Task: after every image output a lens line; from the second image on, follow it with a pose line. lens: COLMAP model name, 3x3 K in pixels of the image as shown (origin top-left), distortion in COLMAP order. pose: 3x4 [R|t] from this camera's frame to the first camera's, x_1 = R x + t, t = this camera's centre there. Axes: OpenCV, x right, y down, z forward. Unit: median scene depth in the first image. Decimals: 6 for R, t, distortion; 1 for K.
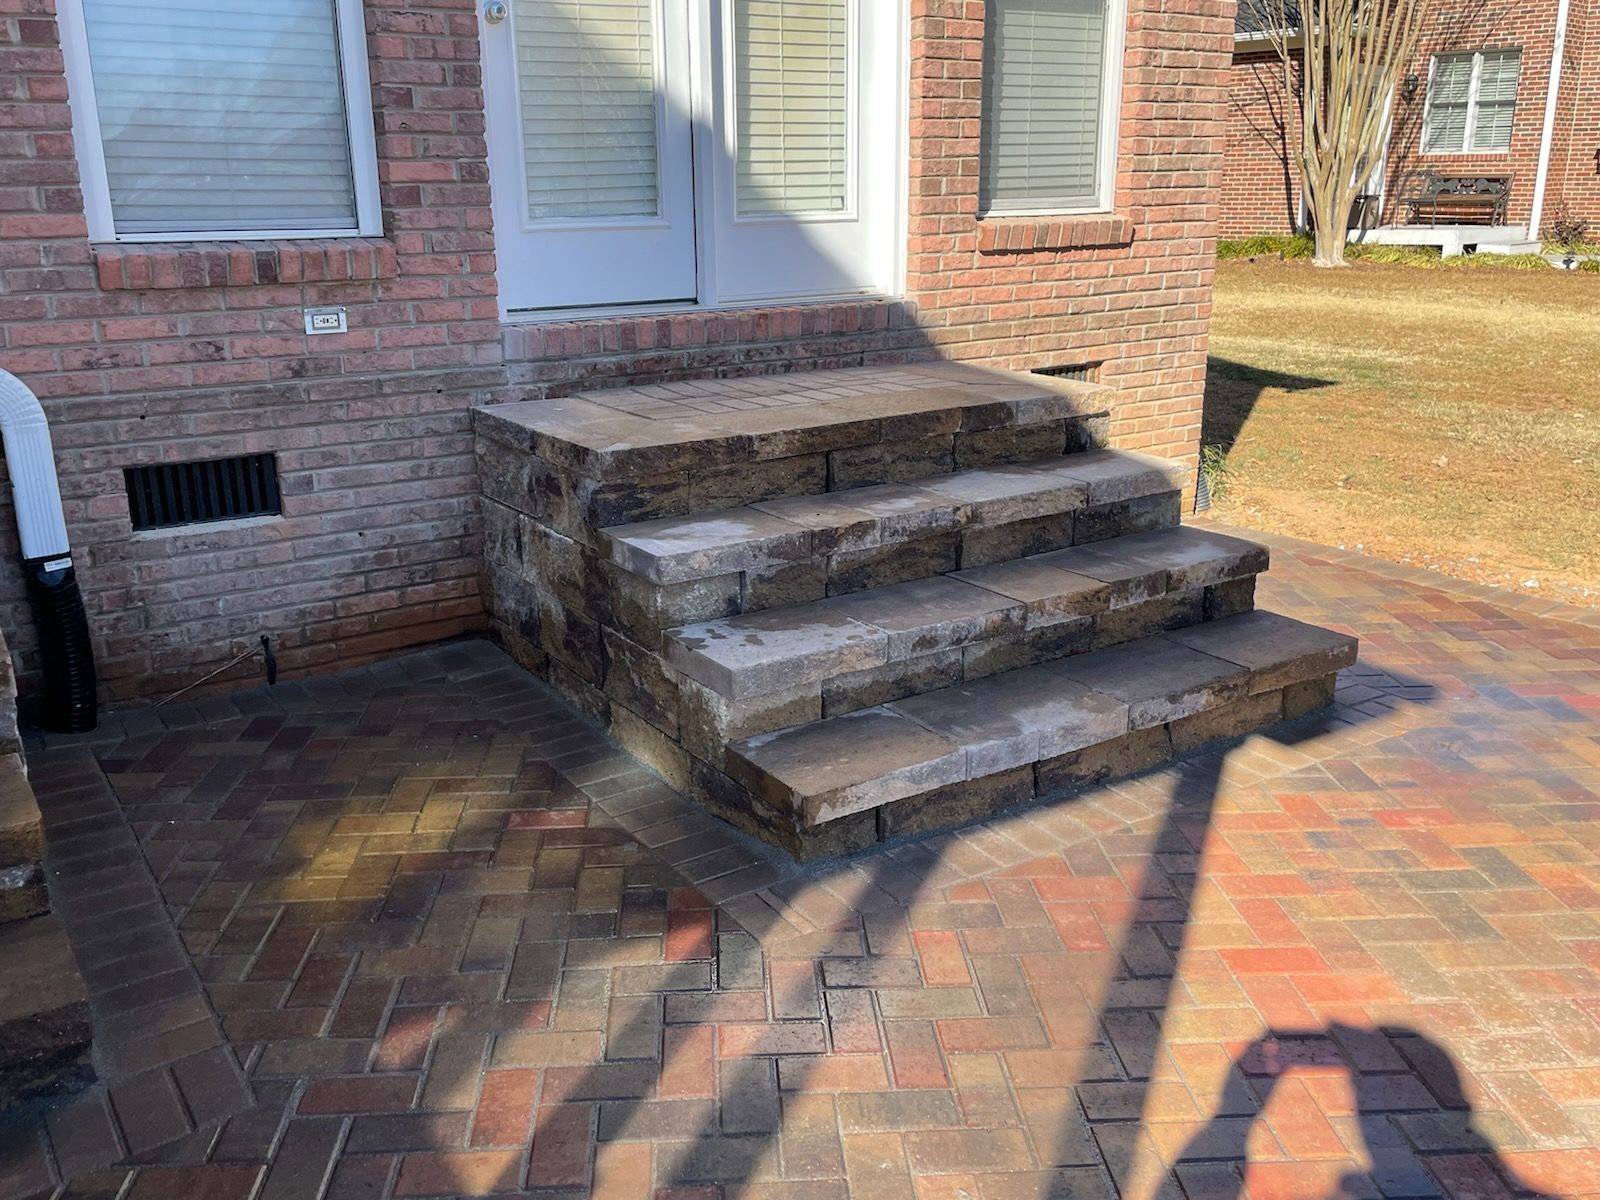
lens RADIAL K [[1332.8, 0, 800.0], [0, 1332.8, 600.0], [0, 0, 1]] dist [0.101538, -0.152434]
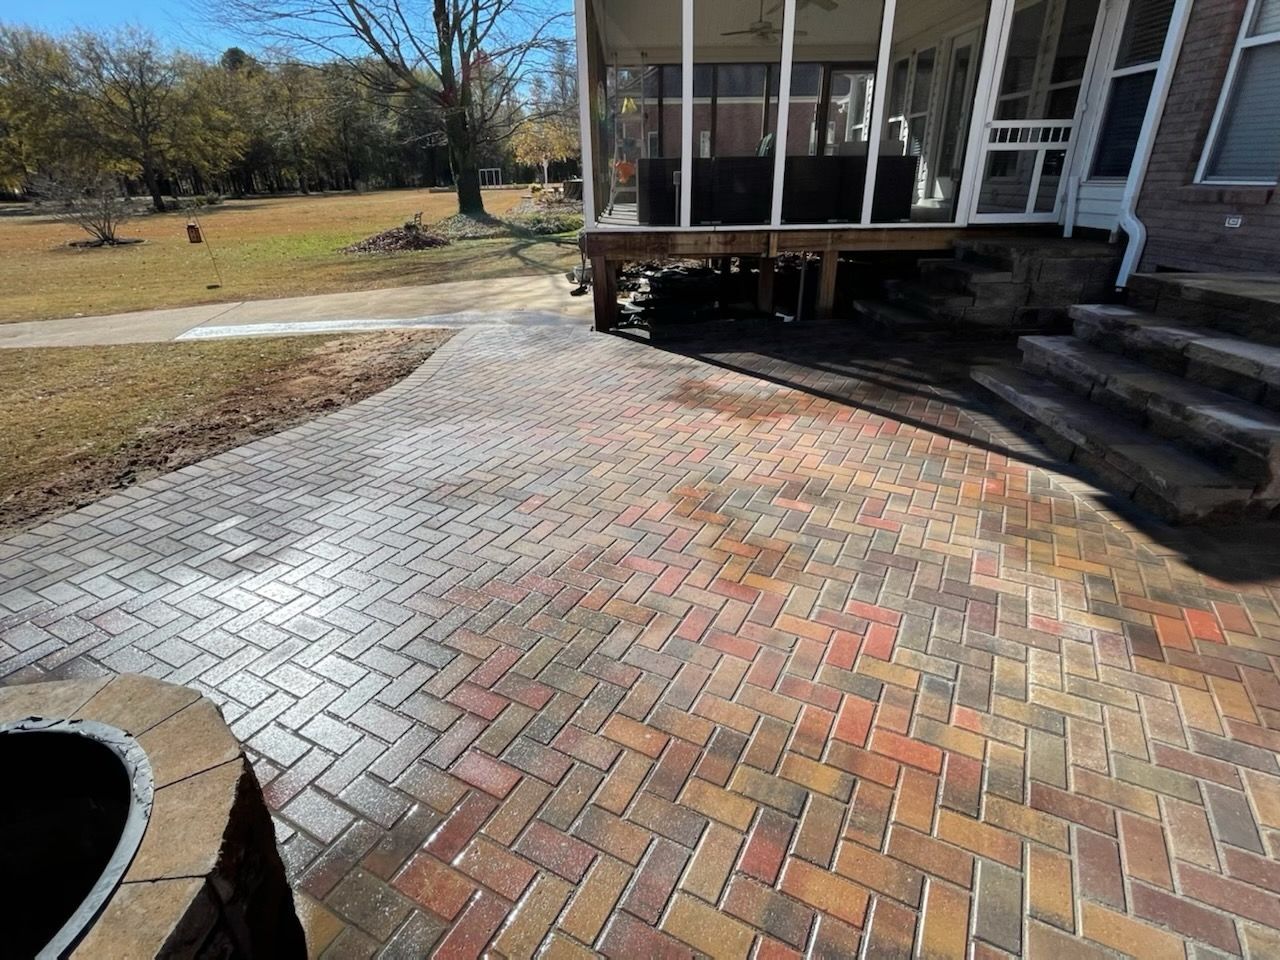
lens RADIAL K [[674.7, 0, 640.0], [0, 674.7, 480.0], [0, 0, 1]] dist [-0.000652, -0.000252]
pose [[-0.526543, 0.365751, -0.767449, 1.466907], [-0.246425, 0.798307, 0.549528, -0.270748], [0.813651, 0.478468, -0.330213, 0.864489]]
